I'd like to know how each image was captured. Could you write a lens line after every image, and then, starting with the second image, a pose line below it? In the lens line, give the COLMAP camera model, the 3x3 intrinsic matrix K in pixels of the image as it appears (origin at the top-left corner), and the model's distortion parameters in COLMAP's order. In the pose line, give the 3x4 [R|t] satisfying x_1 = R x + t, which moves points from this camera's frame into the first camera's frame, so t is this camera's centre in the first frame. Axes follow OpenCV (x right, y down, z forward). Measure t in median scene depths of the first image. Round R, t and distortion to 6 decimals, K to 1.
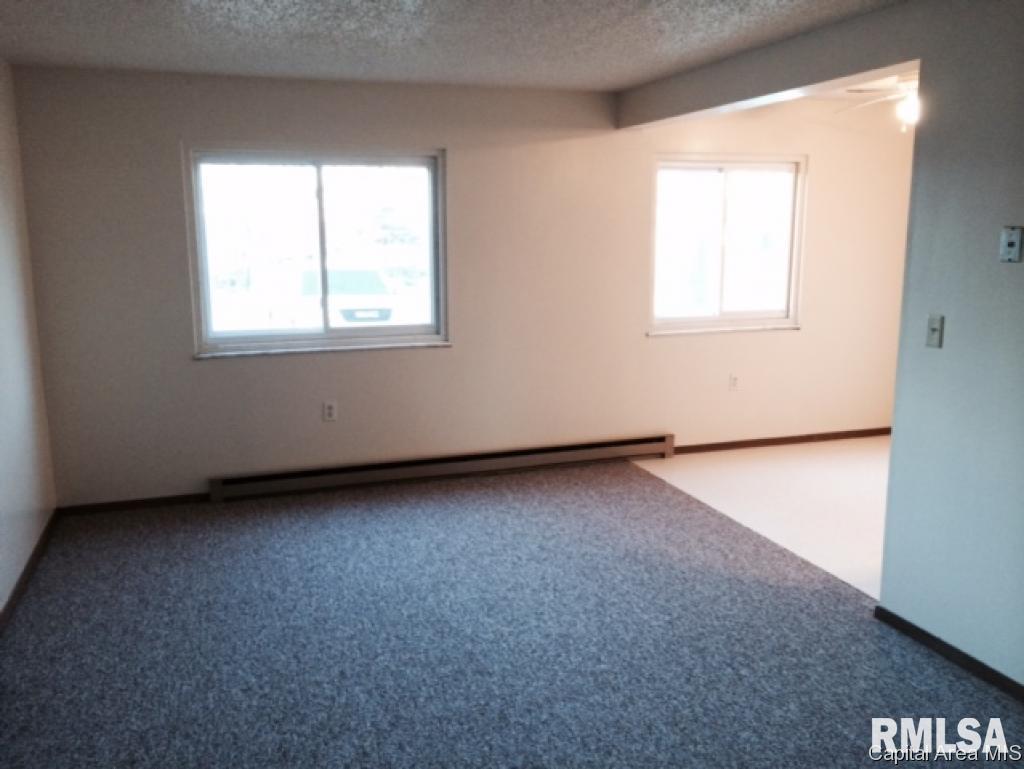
lens RADIAL K [[893.6, 0, 512.0], [0, 893.6, 384.5], [0, 0, 1]] dist [0.013985, -0.006426]
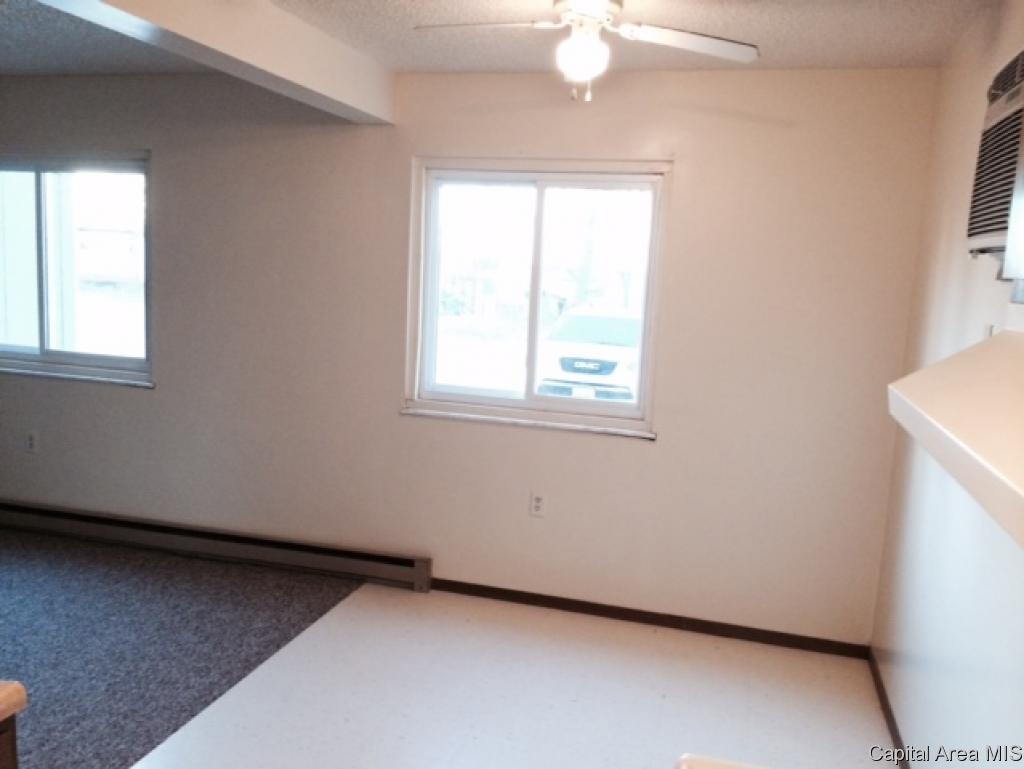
lens RADIAL K [[893.6, 0, 512.0], [0, 893.6, 384.5], [0, 0, 1]] dist [0.013985, -0.006426]
pose [[0.834463, 0.125344, -0.536619, 0.642837], [-0.156059, 0.987675, -0.011976, -0.087806], [0.528504, 0.093738, 0.843740, 0.475253]]
